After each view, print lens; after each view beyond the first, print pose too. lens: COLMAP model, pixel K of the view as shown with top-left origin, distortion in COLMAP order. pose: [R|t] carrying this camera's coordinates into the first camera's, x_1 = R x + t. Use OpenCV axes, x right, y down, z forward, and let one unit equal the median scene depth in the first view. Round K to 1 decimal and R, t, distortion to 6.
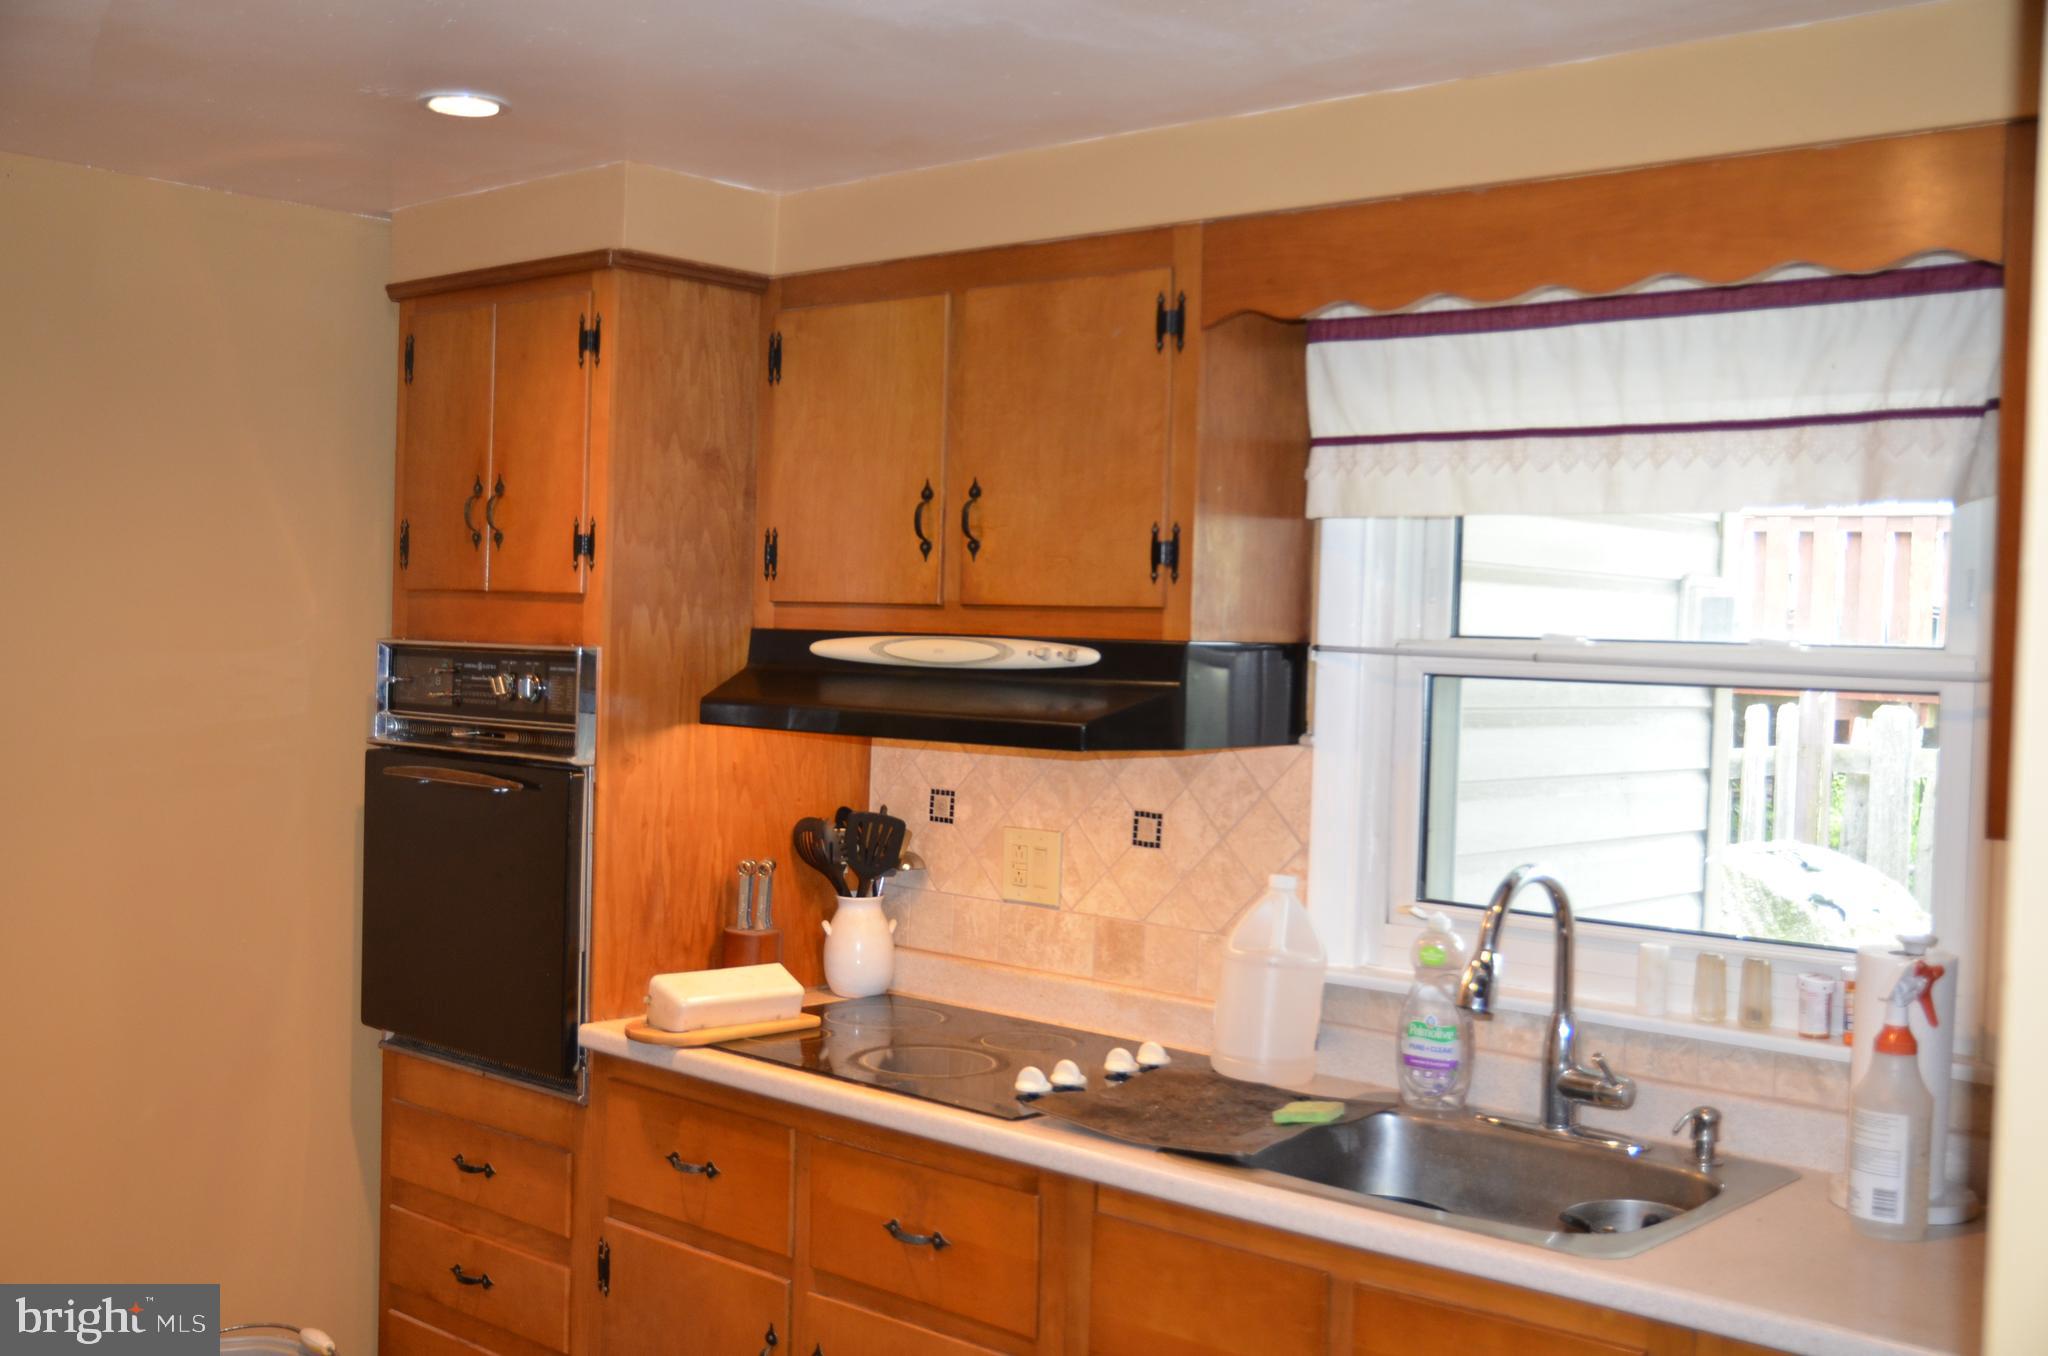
lens RADIAL K [[2156.8, 0, 1022.2], [0, 2156.8, 688.6], [0, 0, 1]] dist [-0.029844, 0.000000]
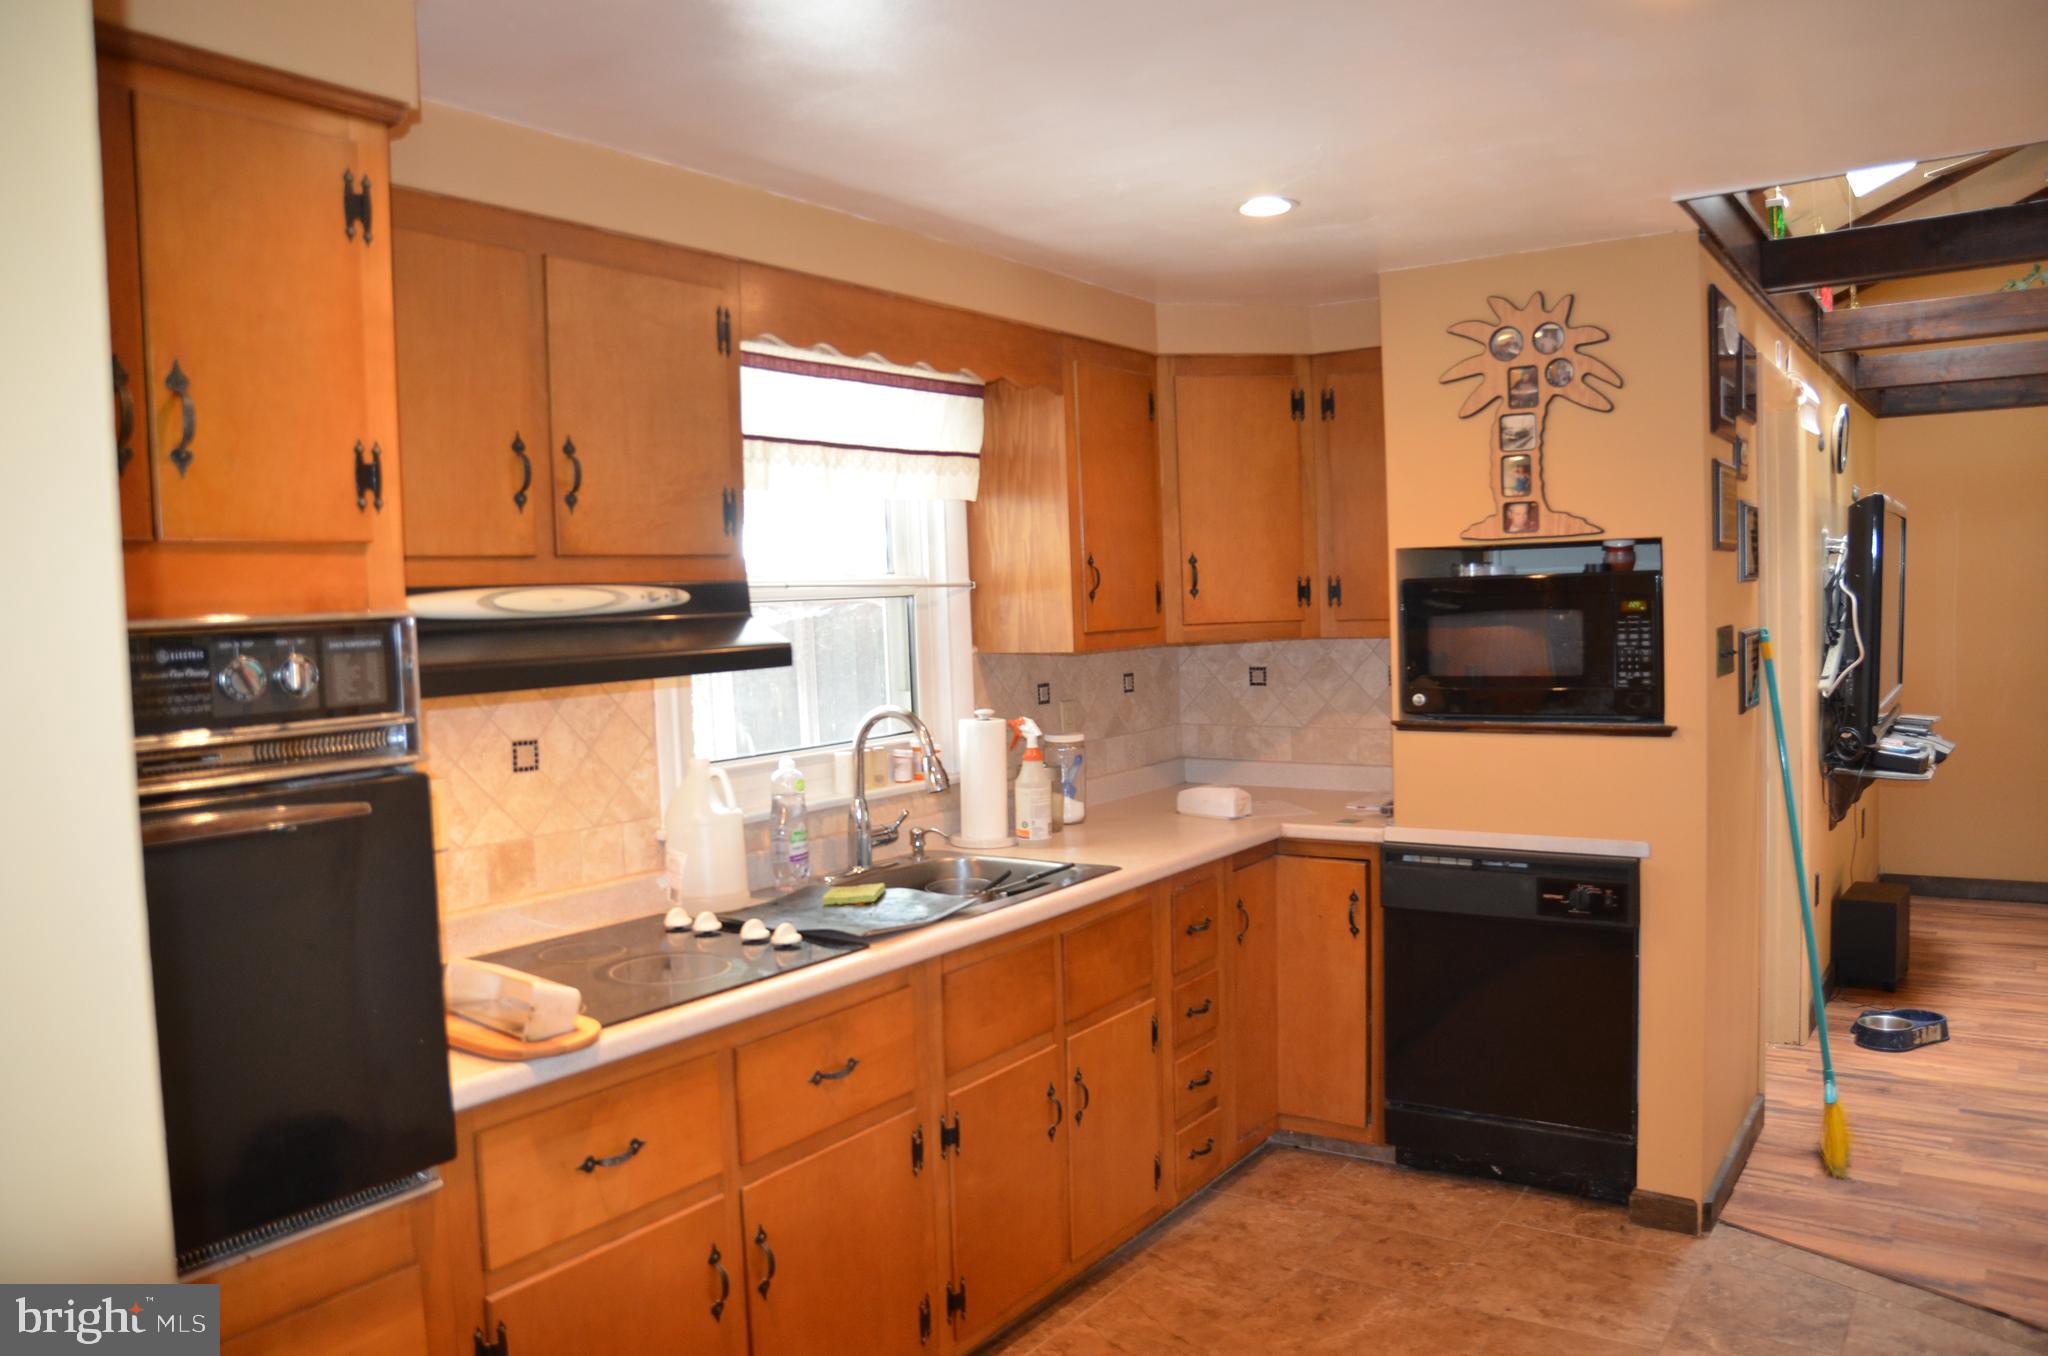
lens RADIAL K [[1520.7, 0, 1021.3], [0, 1520.7, 677.0], [0, 0, 1]] dist [-0.127269, 0.081853]
pose [[-0.135612, -0.076759, 0.987784, -0.759724], [0.052724, 0.995022, 0.084560, -0.029151], [-0.989358, 0.063547, -0.130890, 0.849673]]
